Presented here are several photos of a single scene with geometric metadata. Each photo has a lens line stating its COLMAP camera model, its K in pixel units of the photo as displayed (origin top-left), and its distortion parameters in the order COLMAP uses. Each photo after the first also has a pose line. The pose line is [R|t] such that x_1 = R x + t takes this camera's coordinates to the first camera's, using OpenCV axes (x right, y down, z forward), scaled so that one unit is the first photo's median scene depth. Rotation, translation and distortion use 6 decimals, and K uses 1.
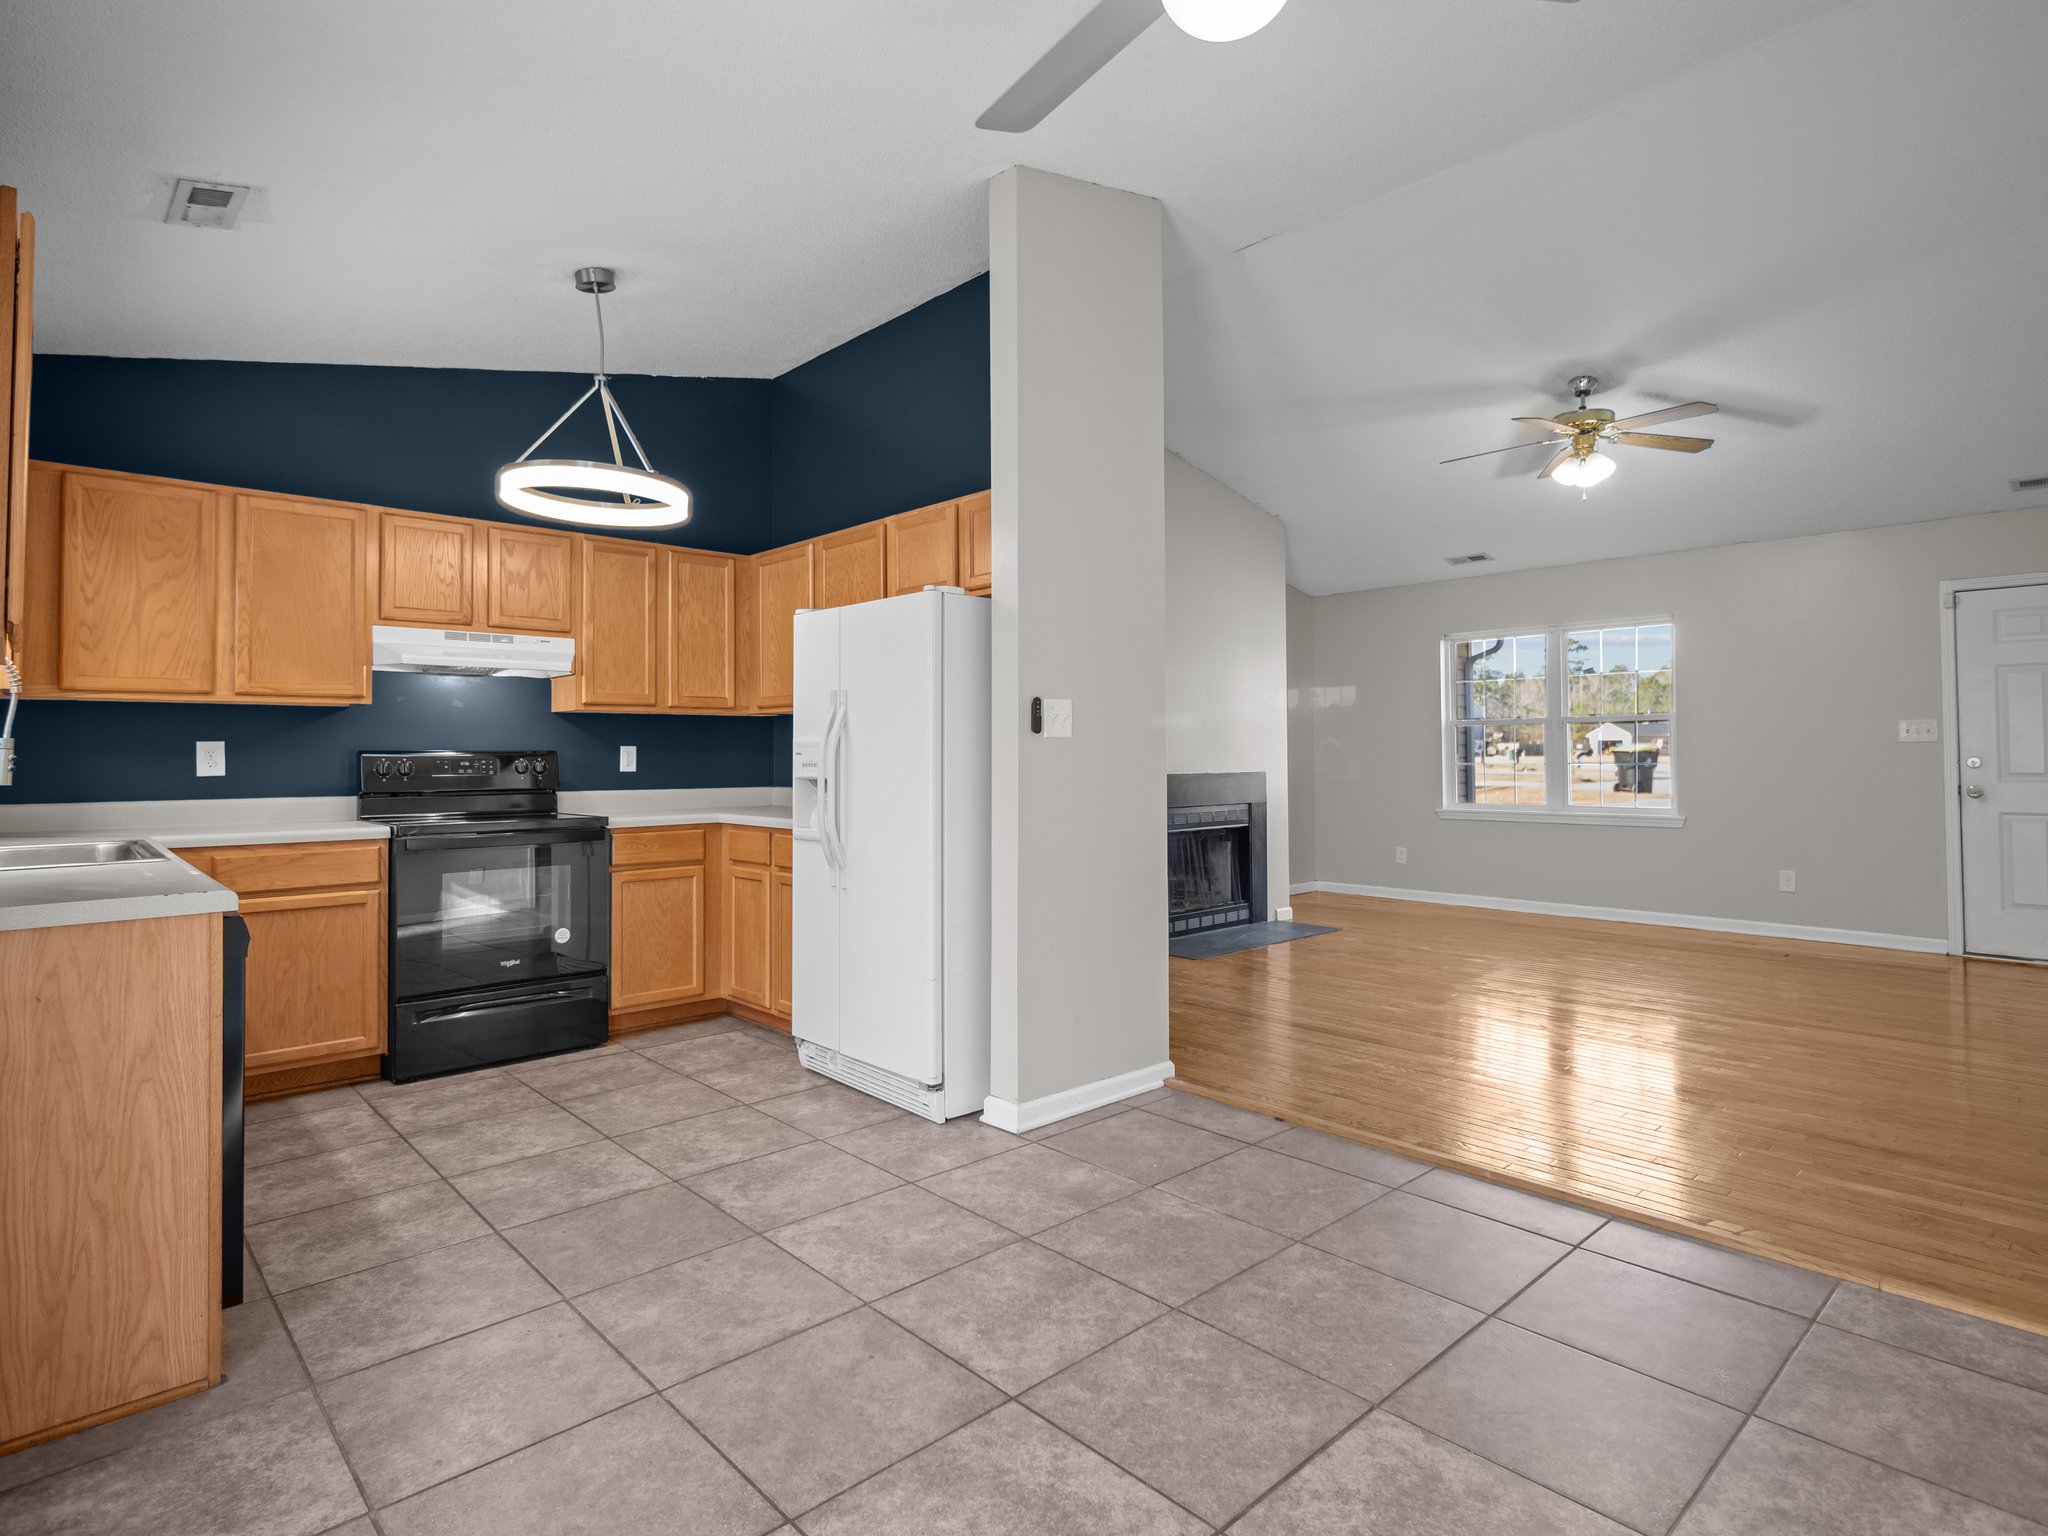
lens RADIAL K [[1085.6, 0, 1019.9], [0, 1085.6, 737.7], [0, 0, 1]] dist [0.003806, -0.002035]
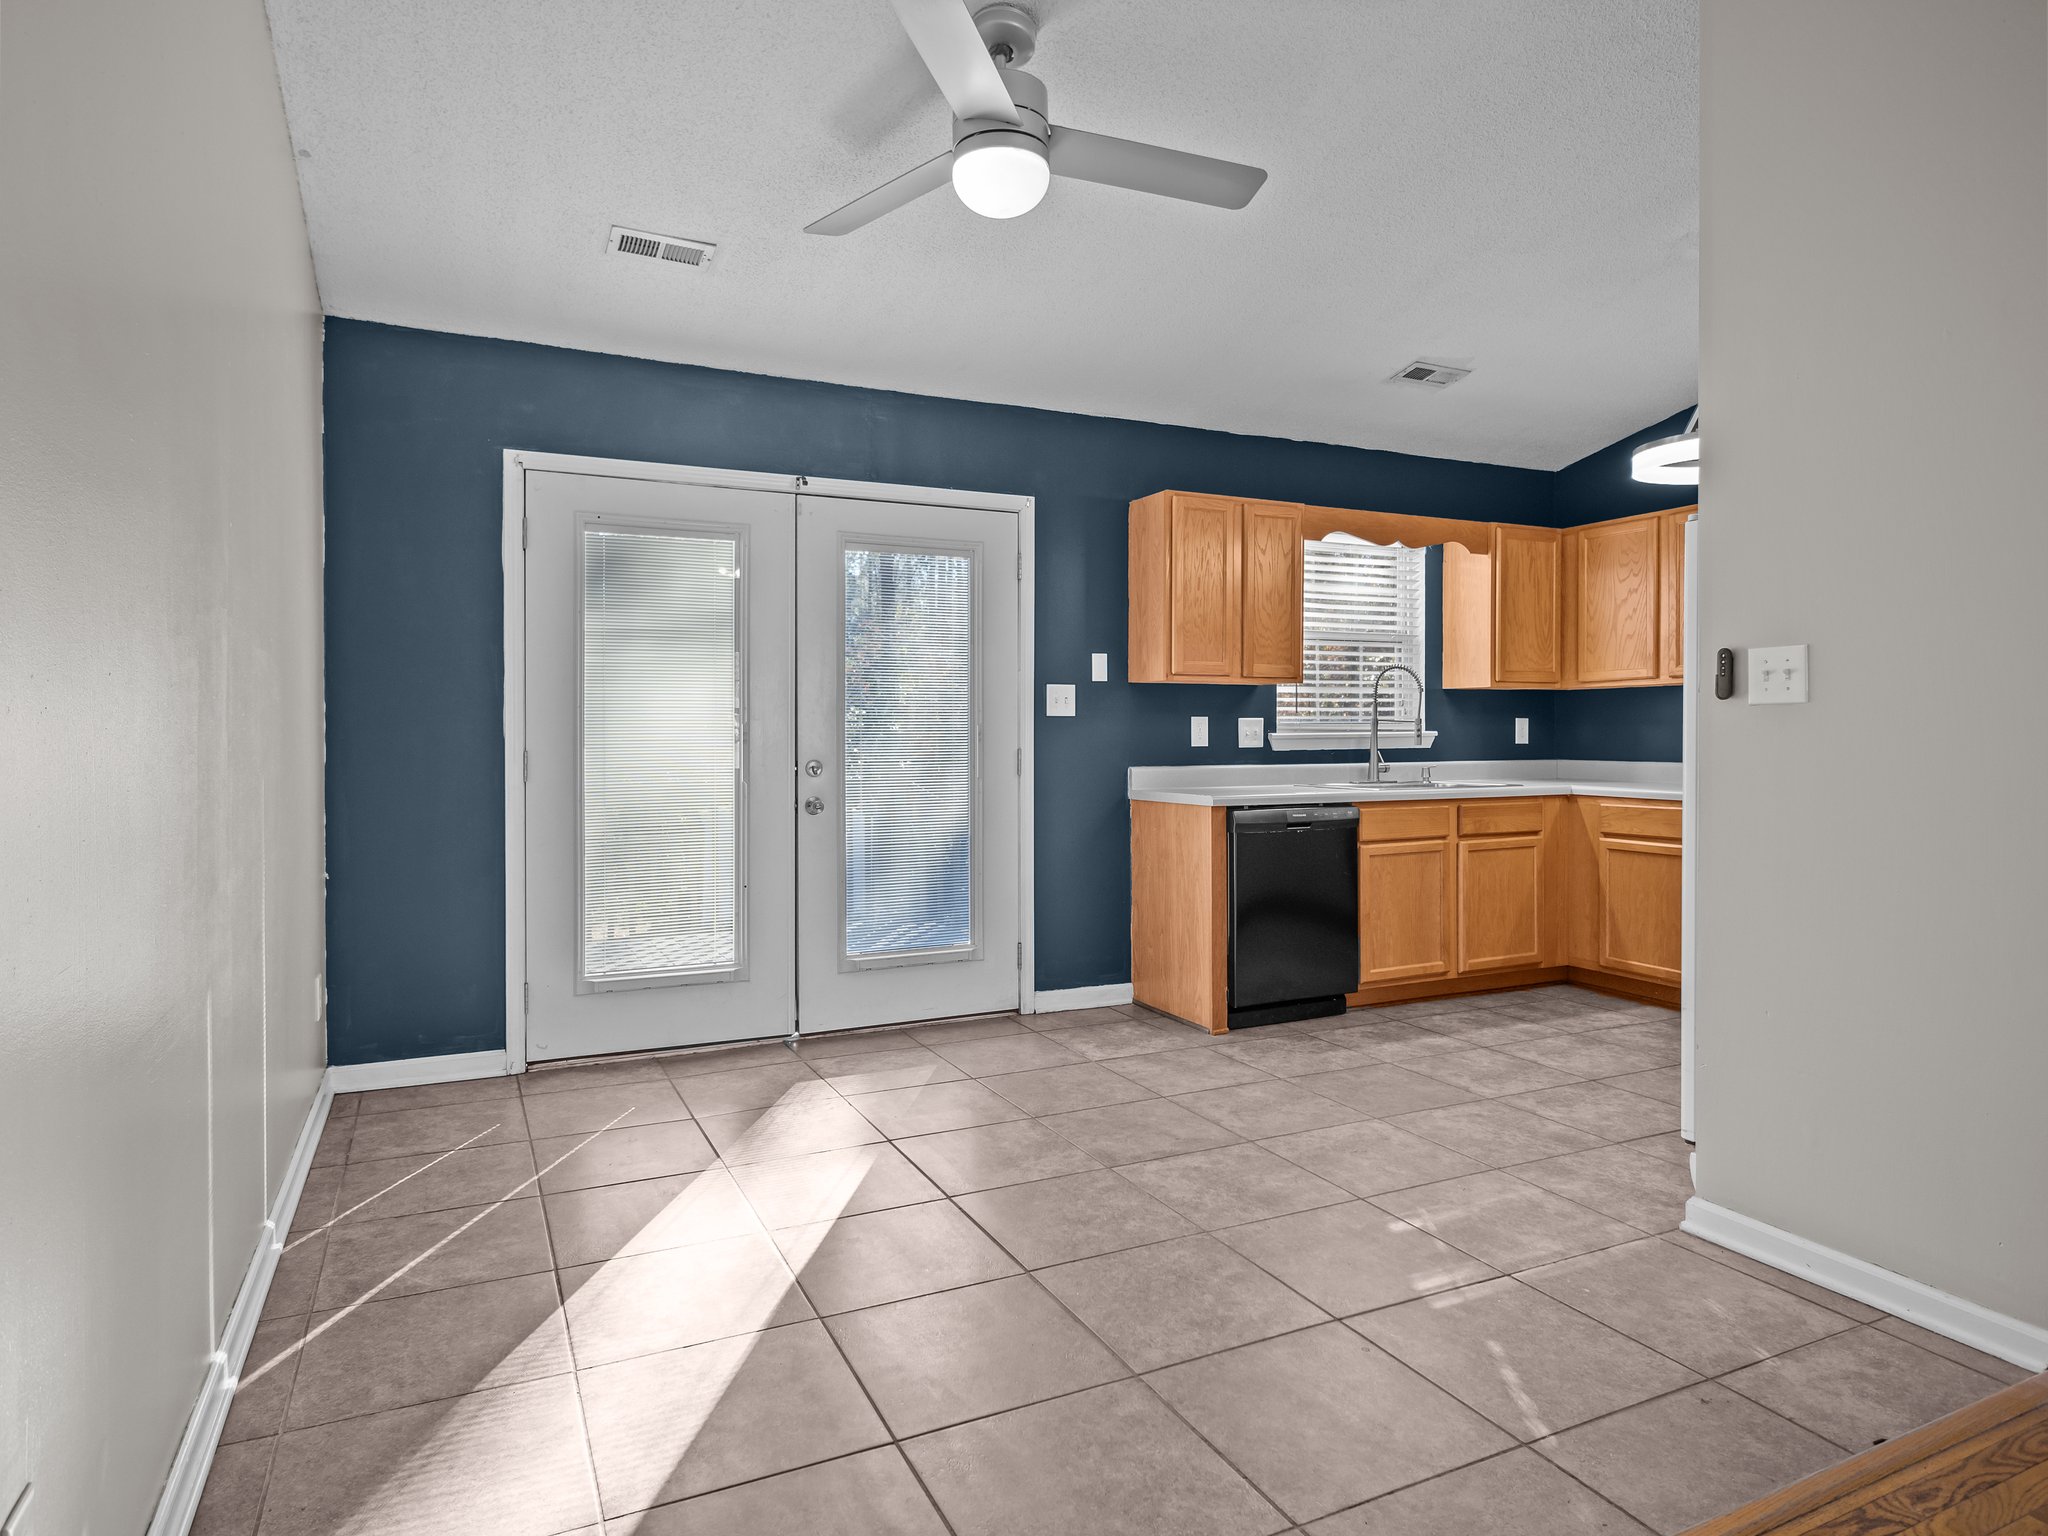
lens RADIAL K [[1198.2, 0, 1023.8], [0, 1198.2, 752.2], [0, 0, 1]] dist [0.001481, -0.000828]
pose [[-0.300559, 0.021425, -0.953523, 0.591844], [0.020798, 0.999657, 0.015906, 0.005822], [0.953536, -0.015050, -0.300902, 0.523579]]
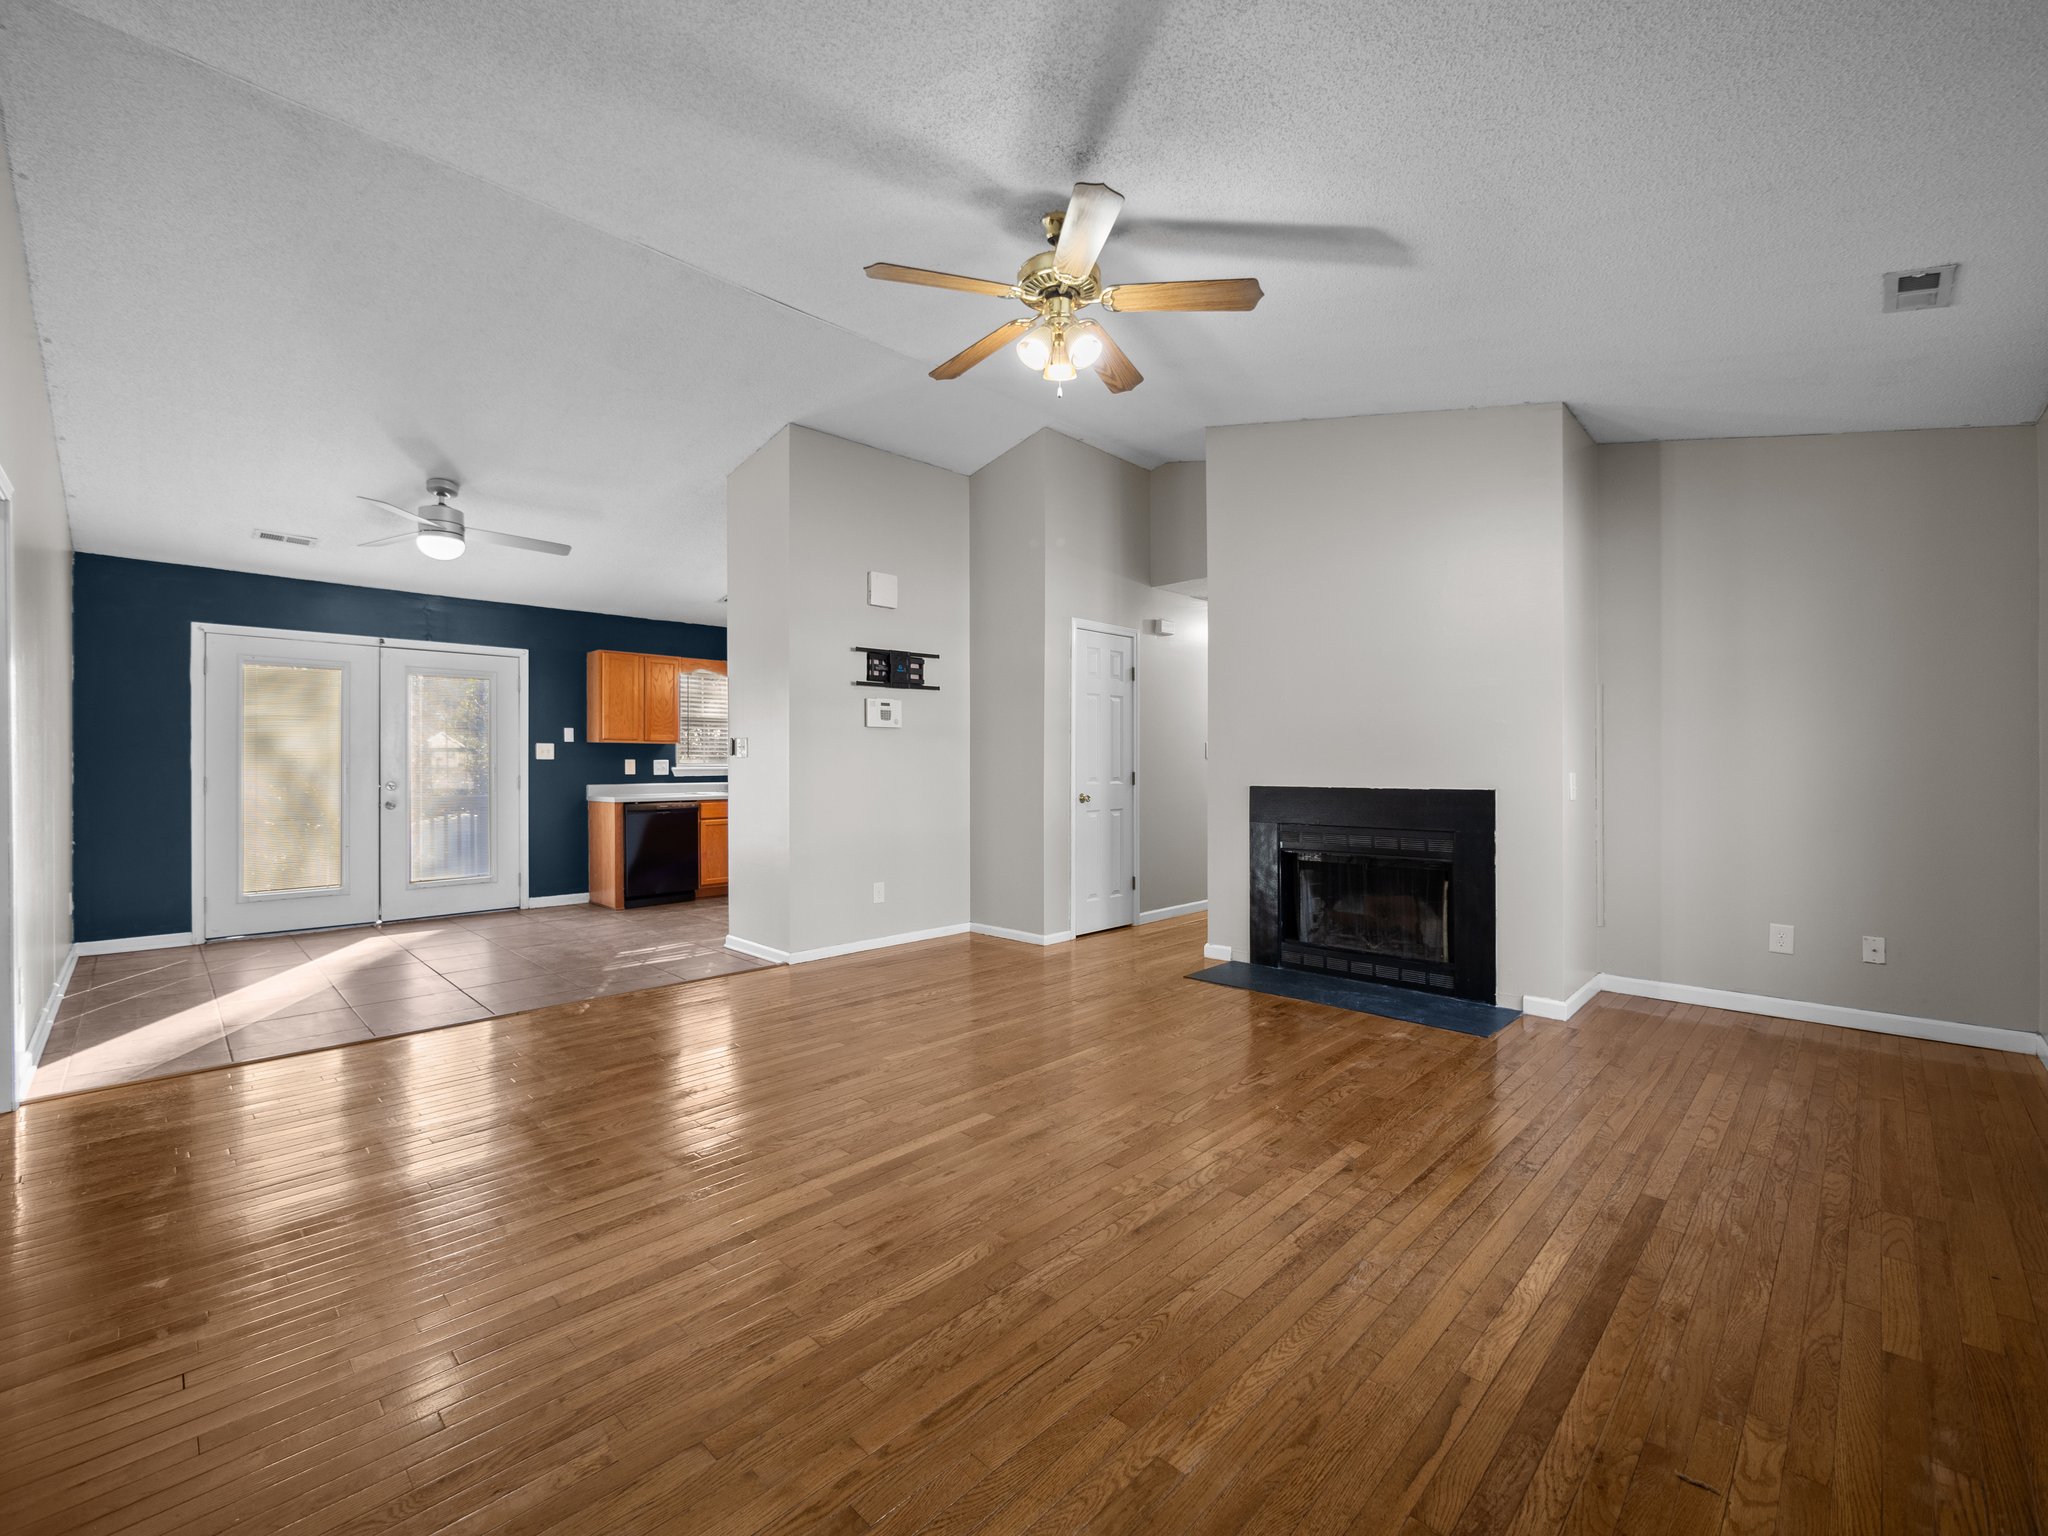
lens RADIAL K [[873.3, 0, 1035.3], [0, 873.3, 770.8], [0, 0, 1]] dist [-0.004164, -0.000118]
pose [[0.047383, 0.010967, -0.998817, 1.072029], [0.019887, 0.999731, 0.011920, 0.010003], [0.998679, -0.020429, 0.047152, 0.956857]]
